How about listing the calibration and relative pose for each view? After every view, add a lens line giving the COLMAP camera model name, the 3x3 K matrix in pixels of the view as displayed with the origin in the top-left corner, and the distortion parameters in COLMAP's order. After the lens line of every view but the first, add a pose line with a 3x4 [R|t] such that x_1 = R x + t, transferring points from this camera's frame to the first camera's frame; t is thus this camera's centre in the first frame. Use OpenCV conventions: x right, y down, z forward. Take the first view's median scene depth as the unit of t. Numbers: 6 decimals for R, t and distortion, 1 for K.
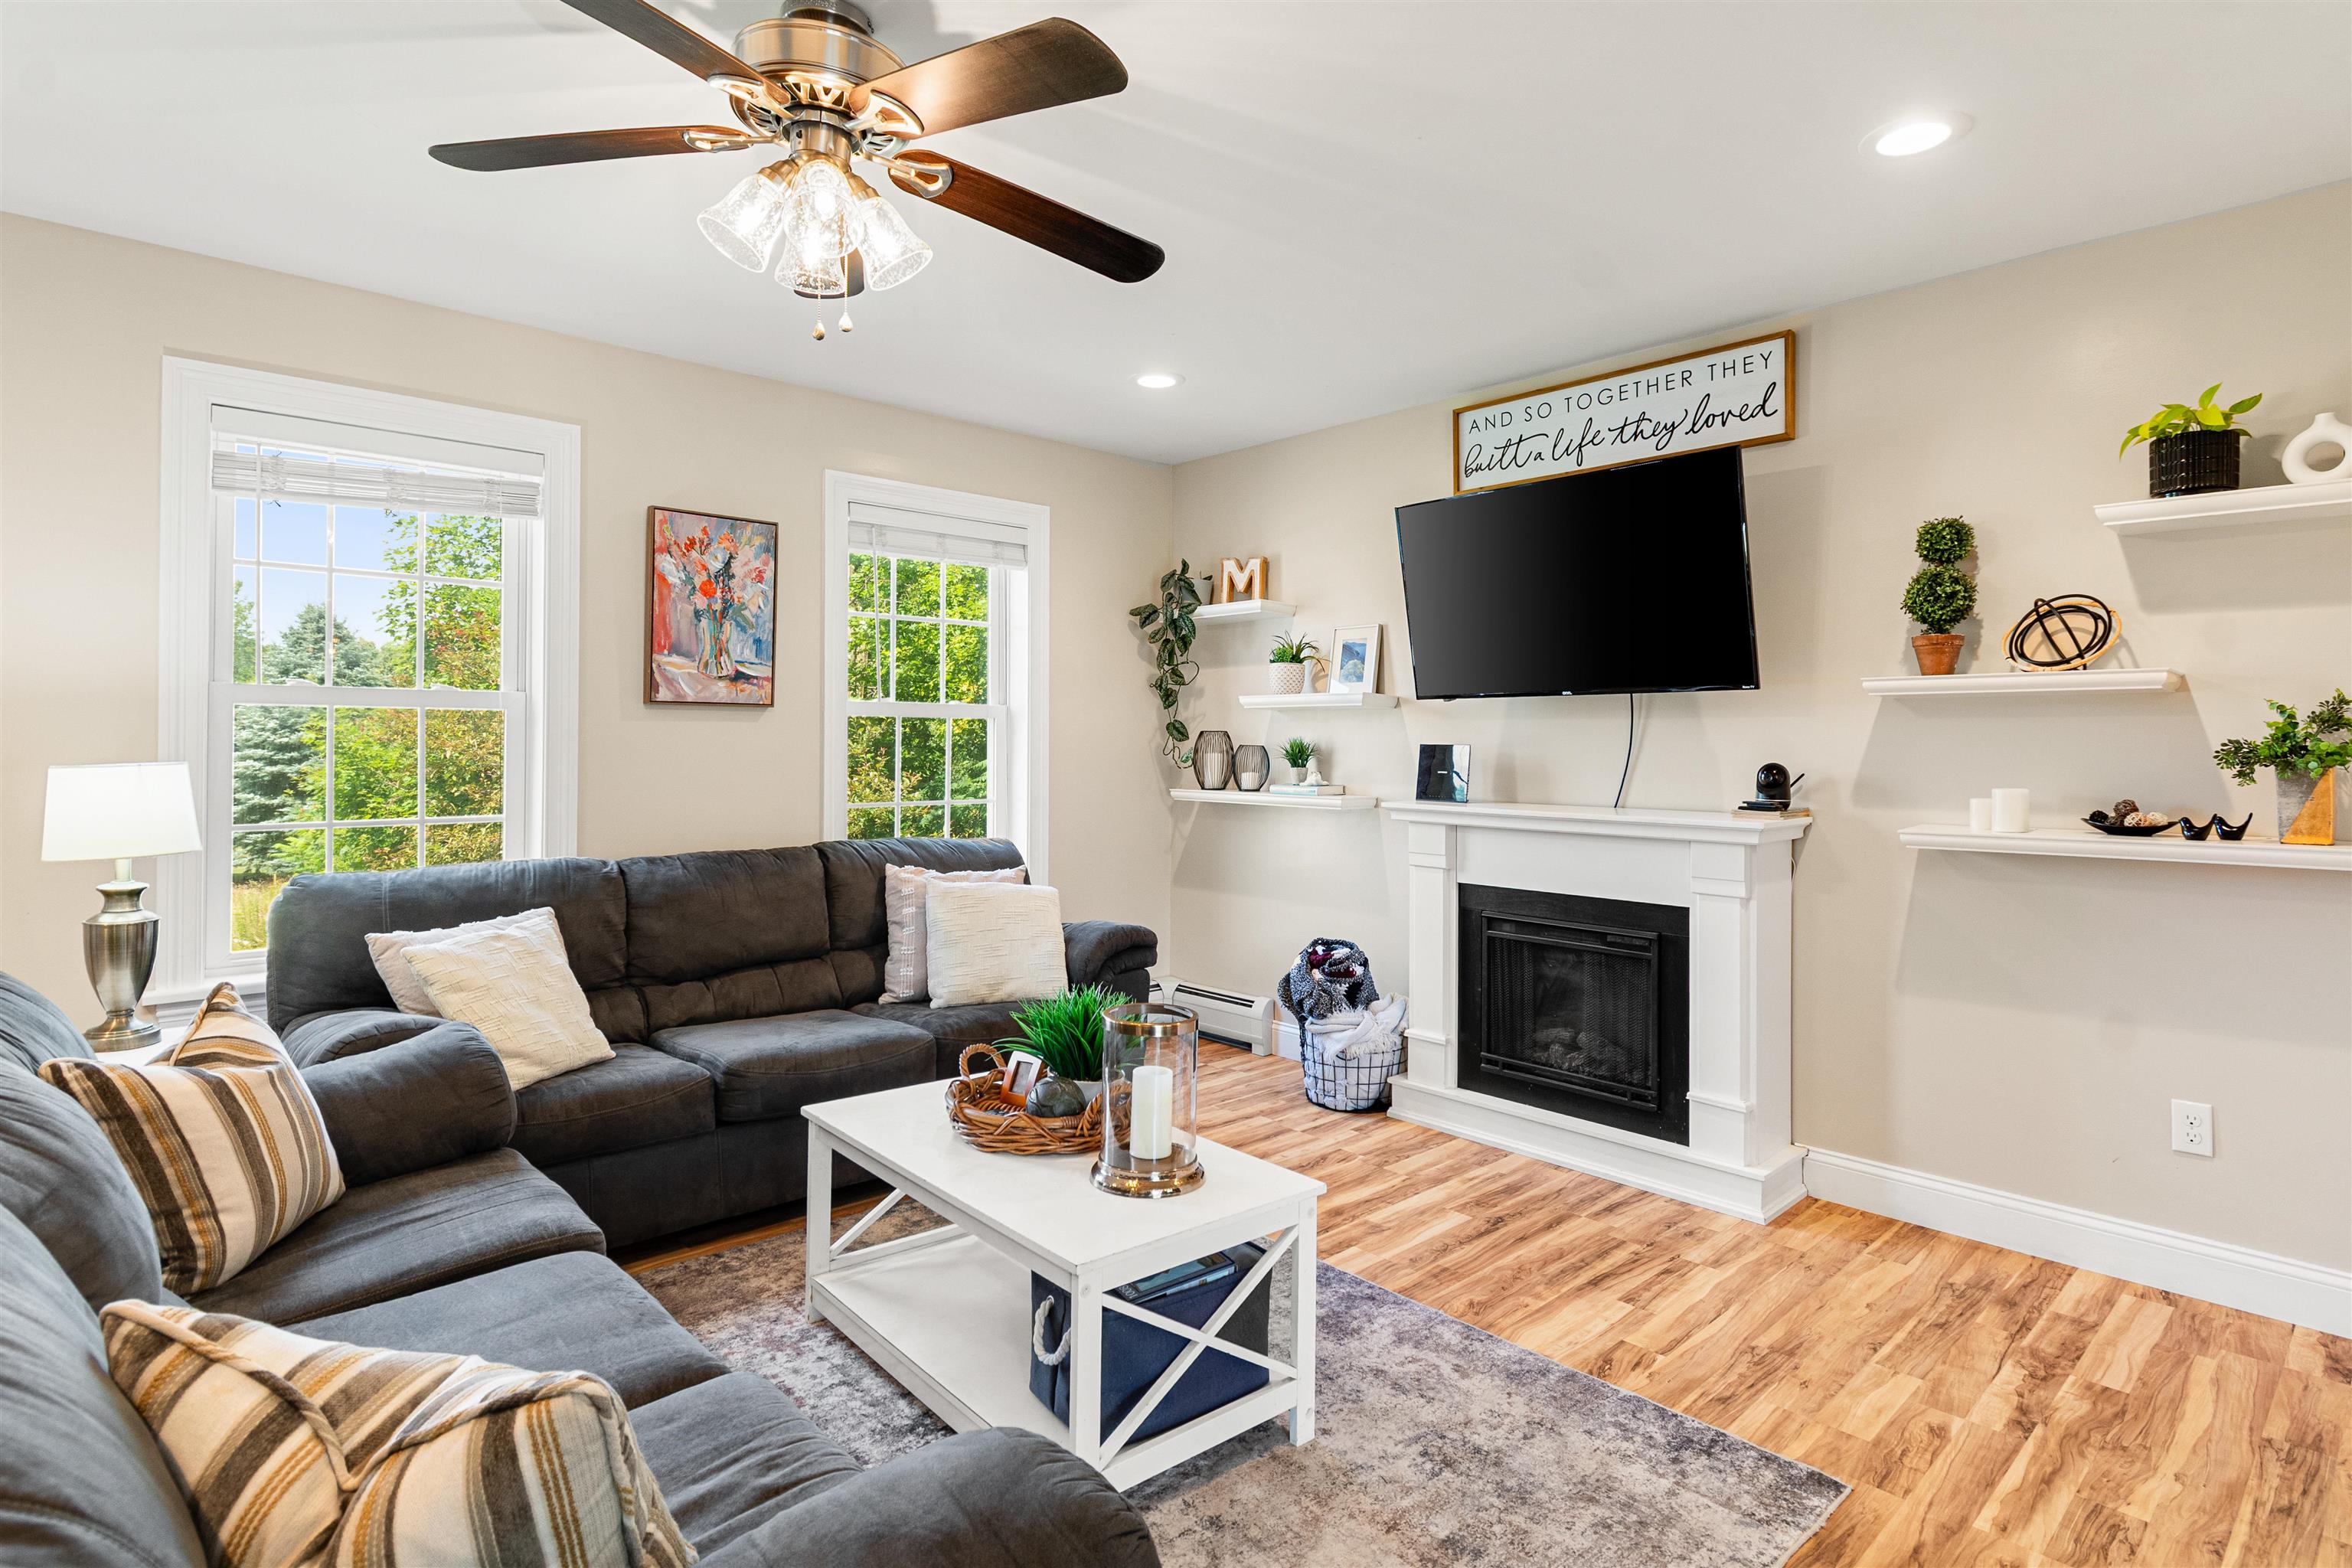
lens RADIAL K [[1185.5, 0, 1141.1], [0, 1185.5, 730.4], [0, 0, 1]] dist [0.002066, -0.005650]
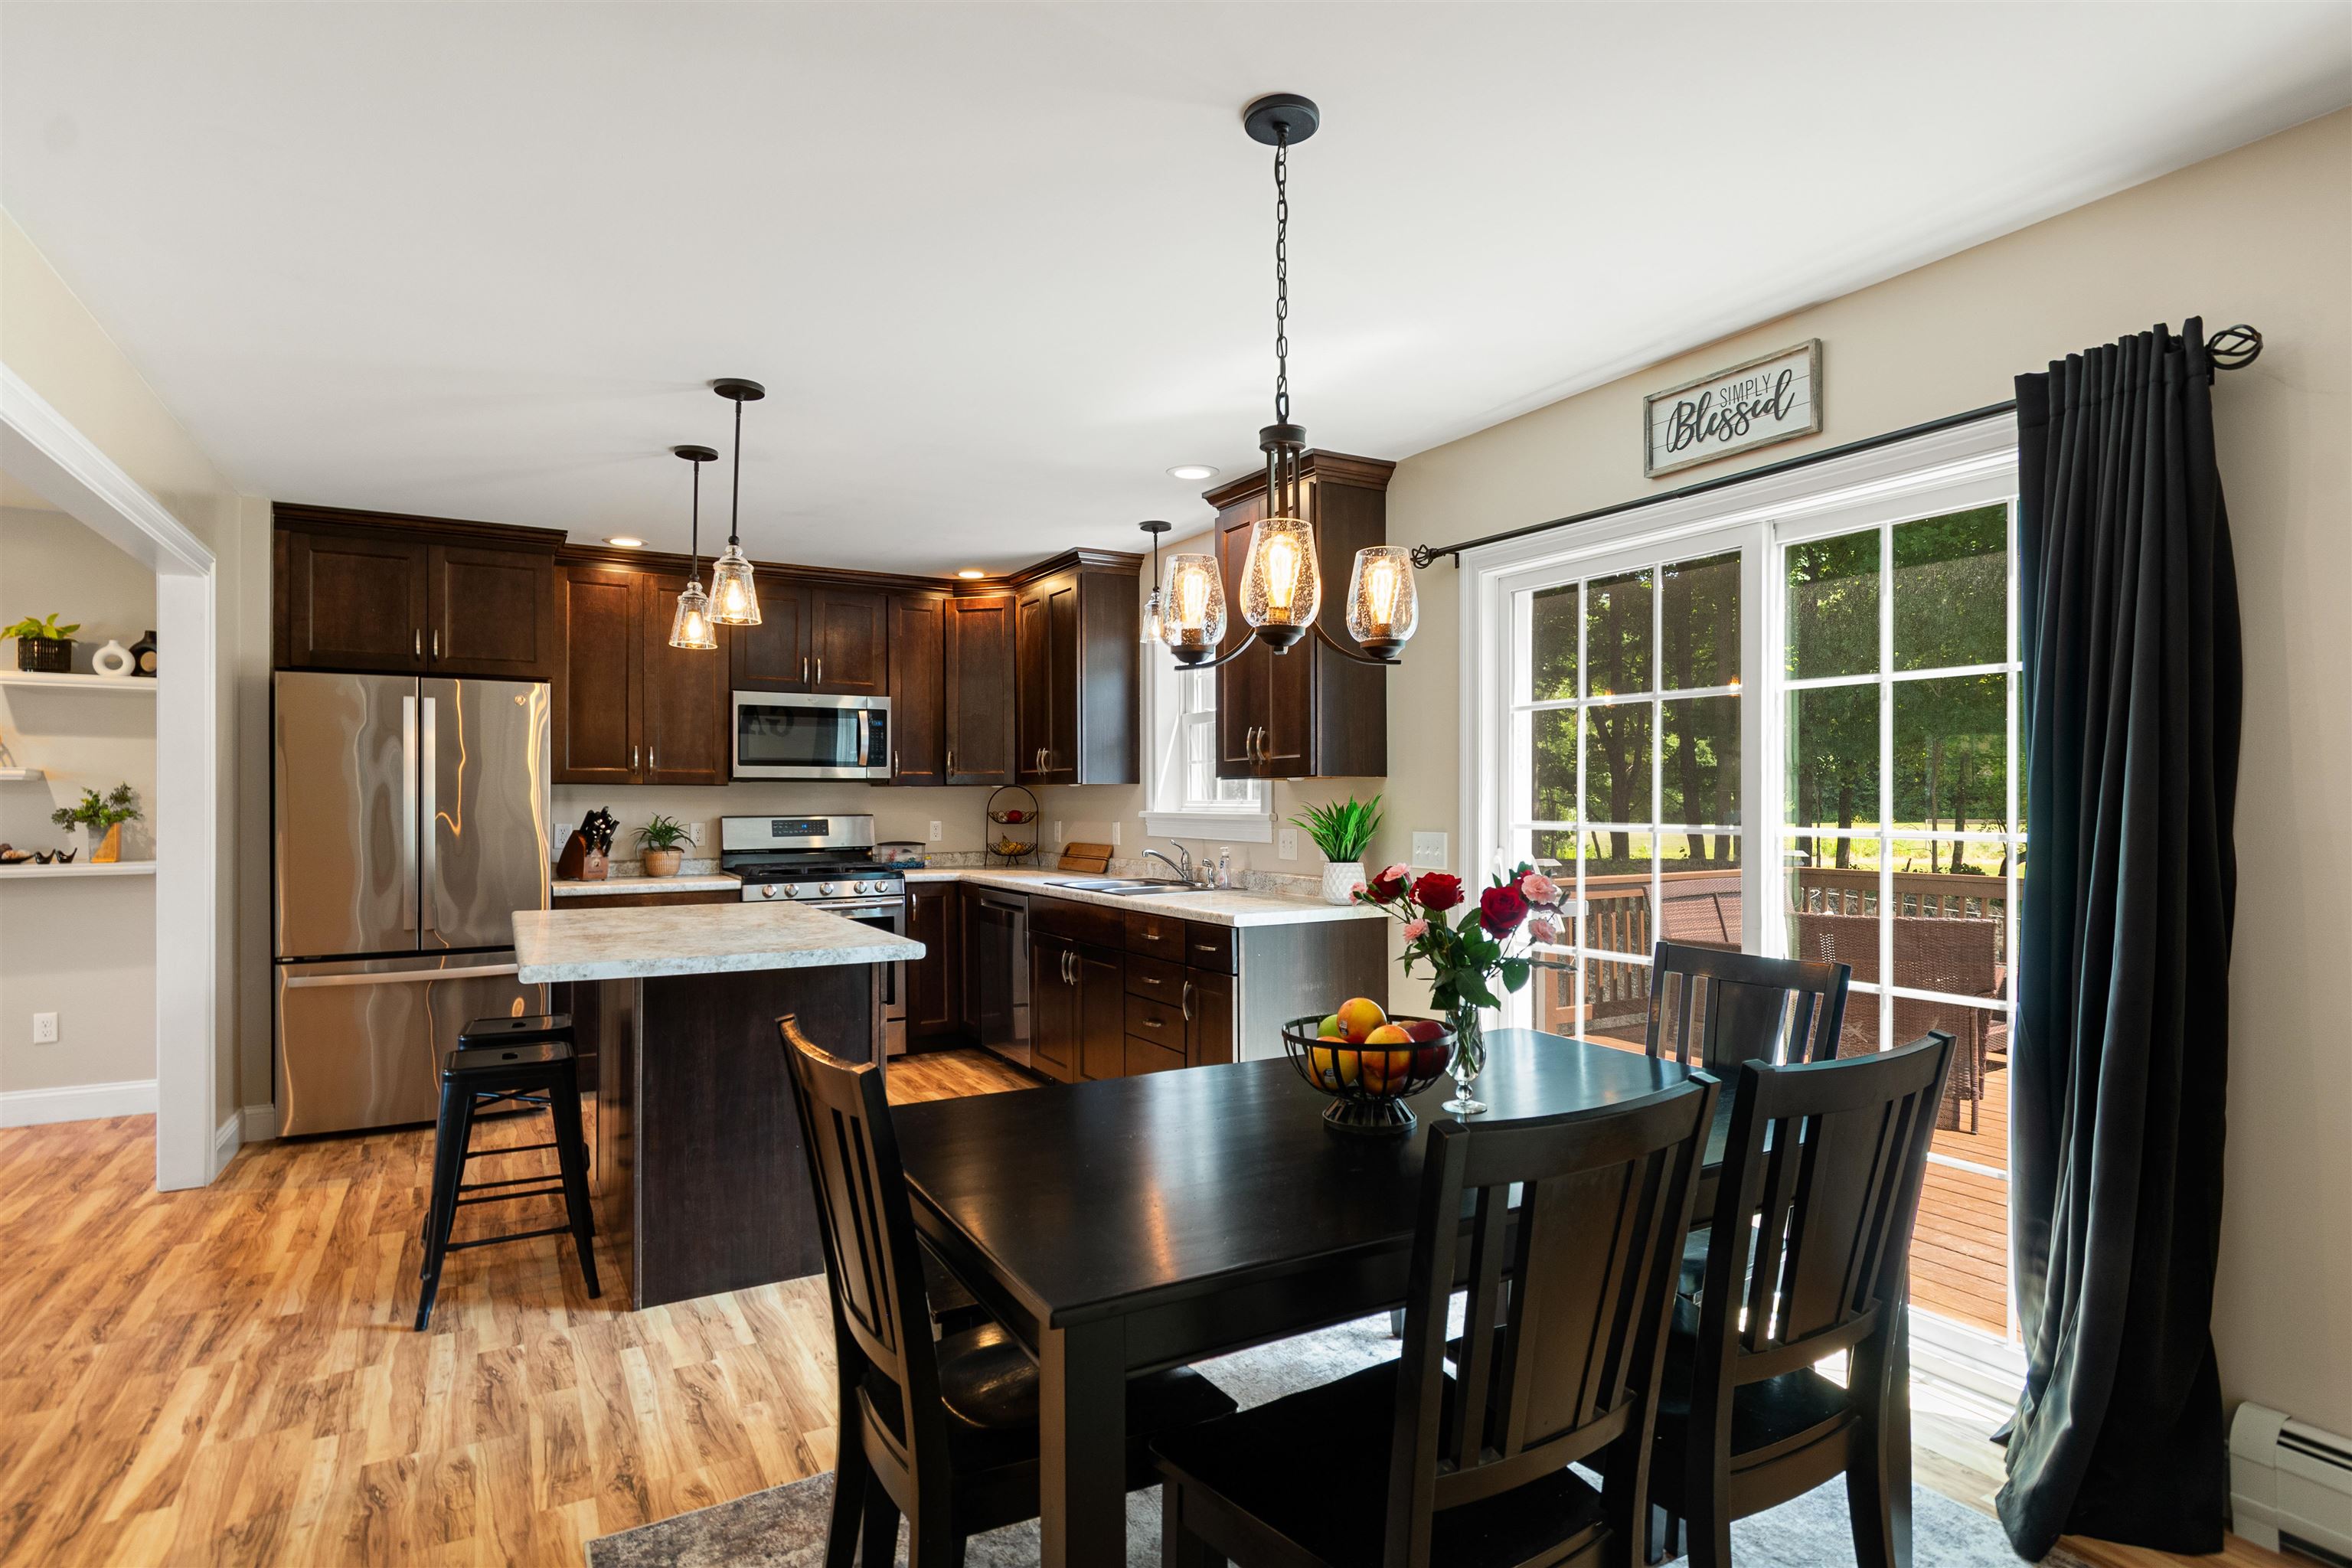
lens RADIAL K [[1228.9, 0, 1193.2], [0, 1228.9, 794.3], [0, 0, 1]] dist [0.009894, -0.007378]
pose [[0.204989, 0.003111, 0.978759, -0.418912], [-0.005035, 0.999985, -0.002123, -0.013227], [-0.978751, -0.004493, 0.205001, -0.784540]]
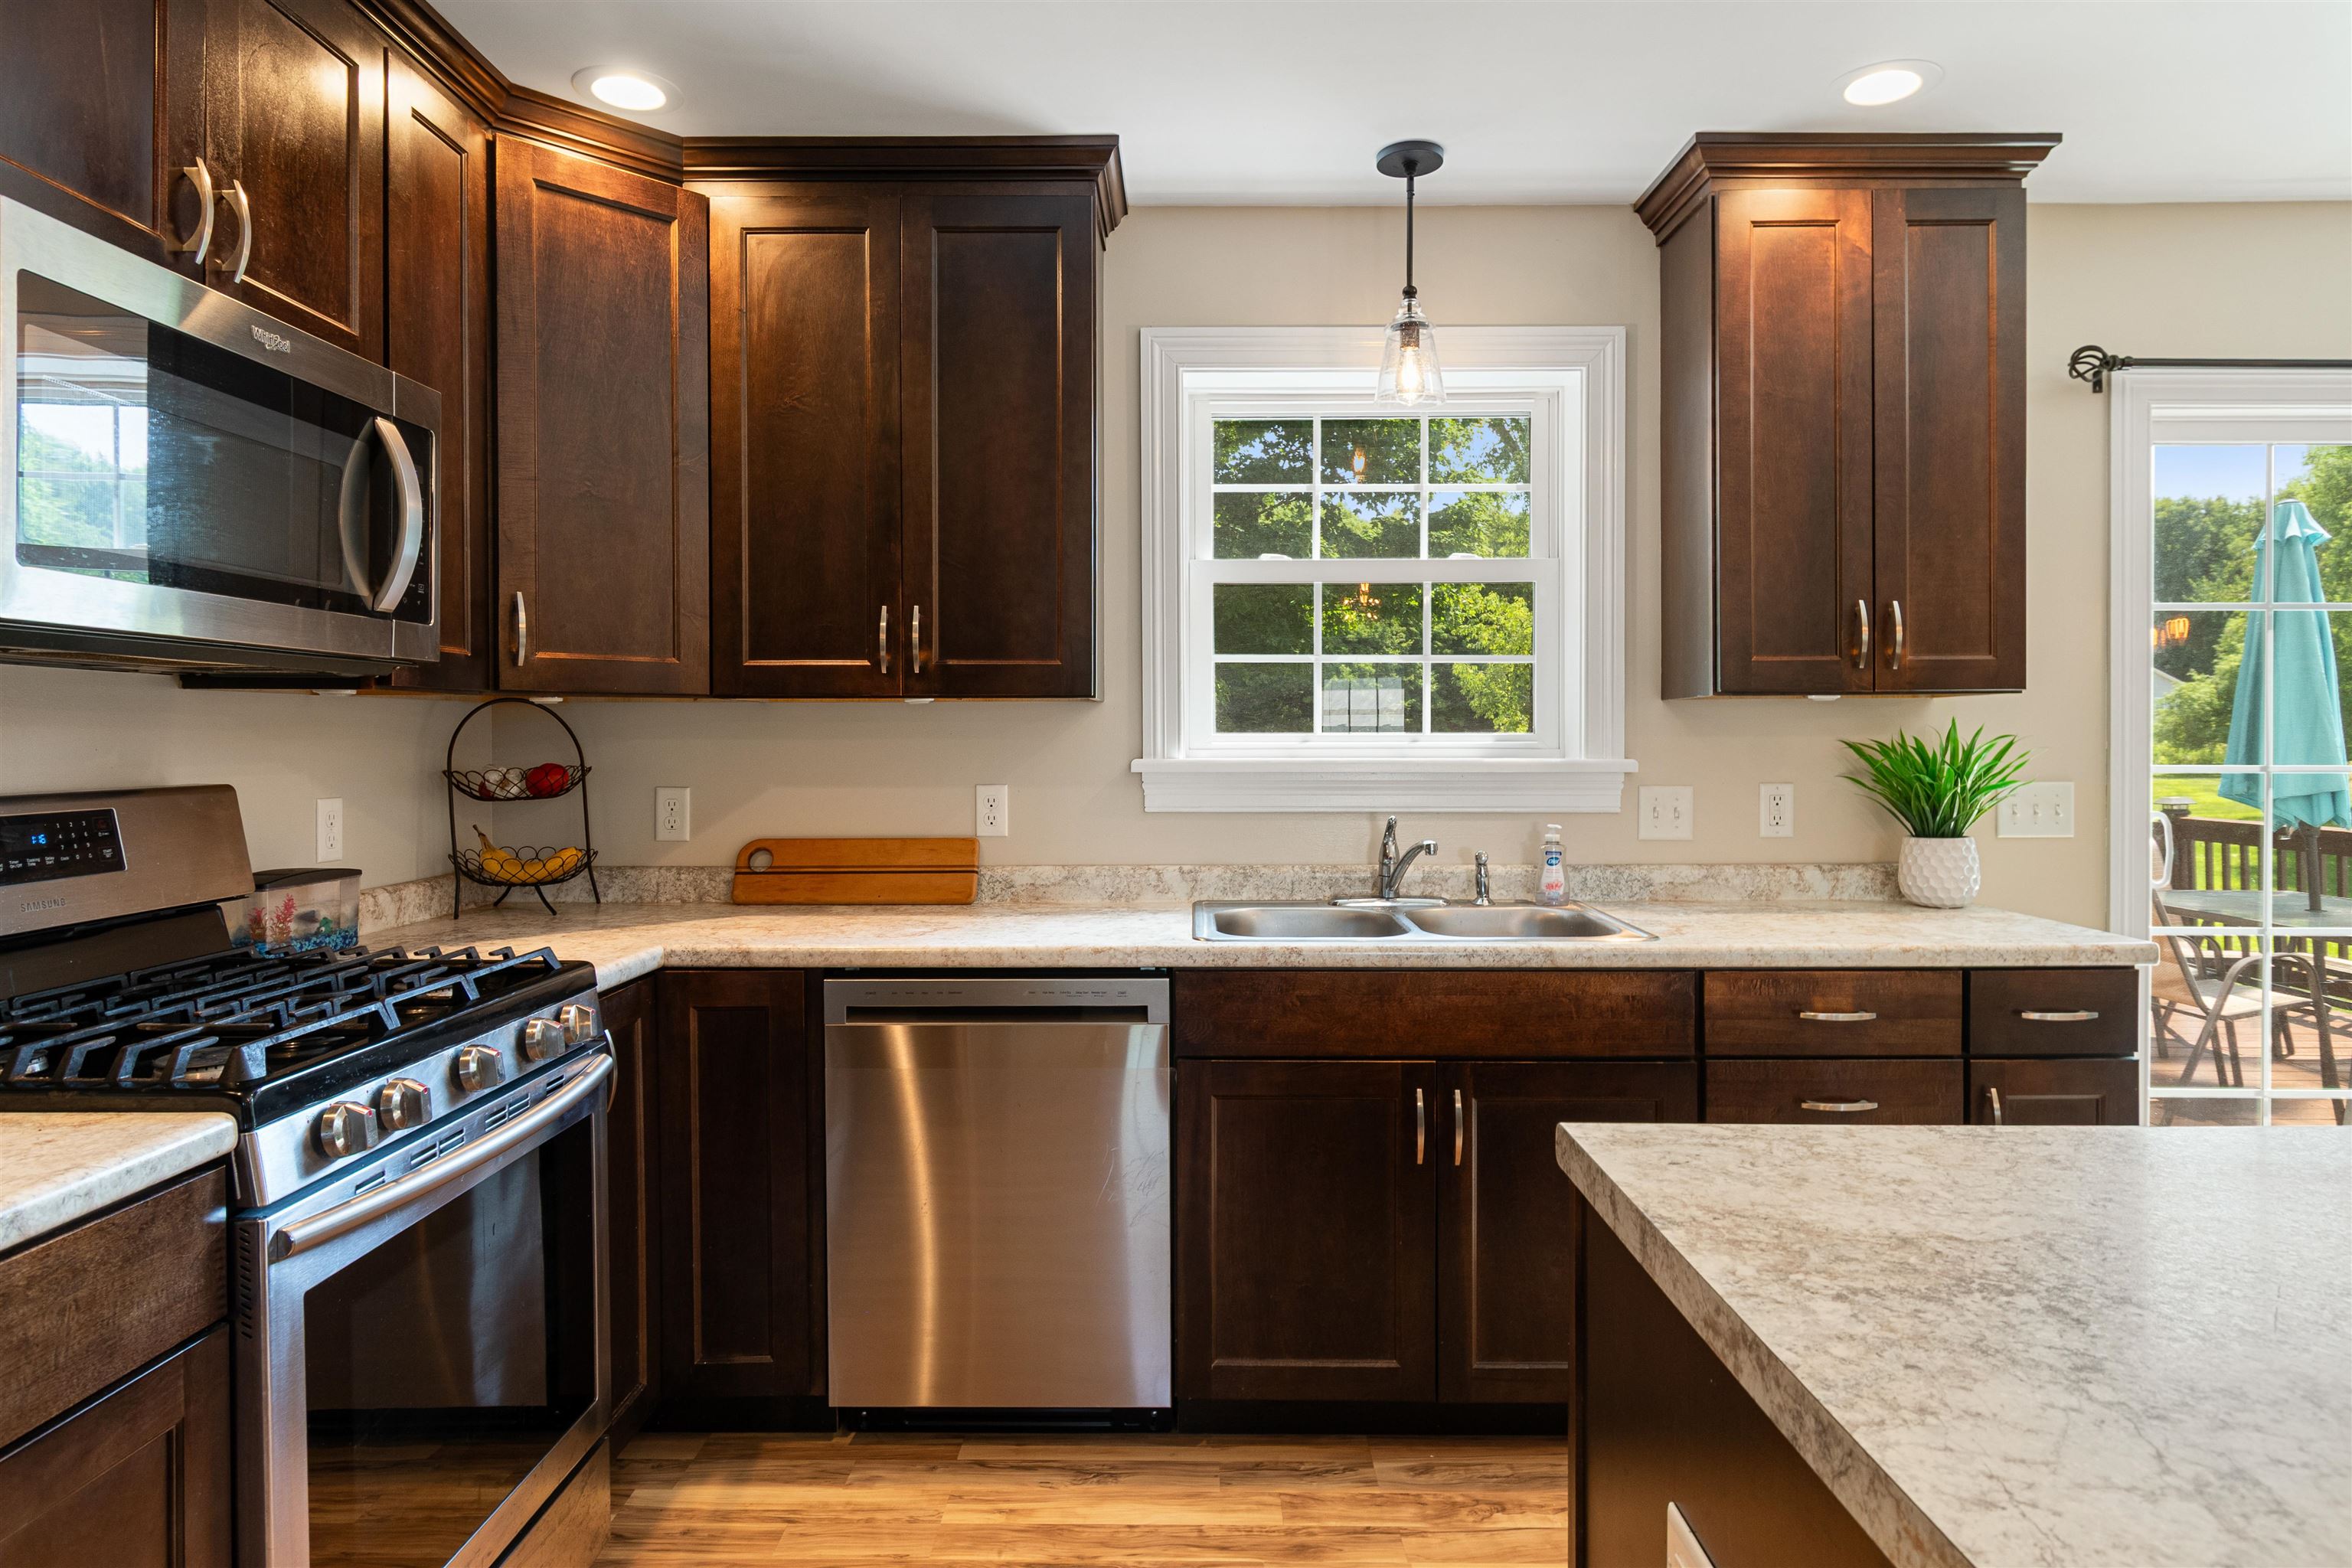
lens RADIAL K [[1354.3, 0, 1178.7], [0, 1354.3, 748.8], [0, 0, 1]] dist [0.005304, -0.002193]
pose [[-0.740670, -0.004473, 0.671854, 0.556722], [-0.002554, 0.999989, 0.003842, -0.003848], [-0.671864, 0.001130, -0.740674, 0.196223]]
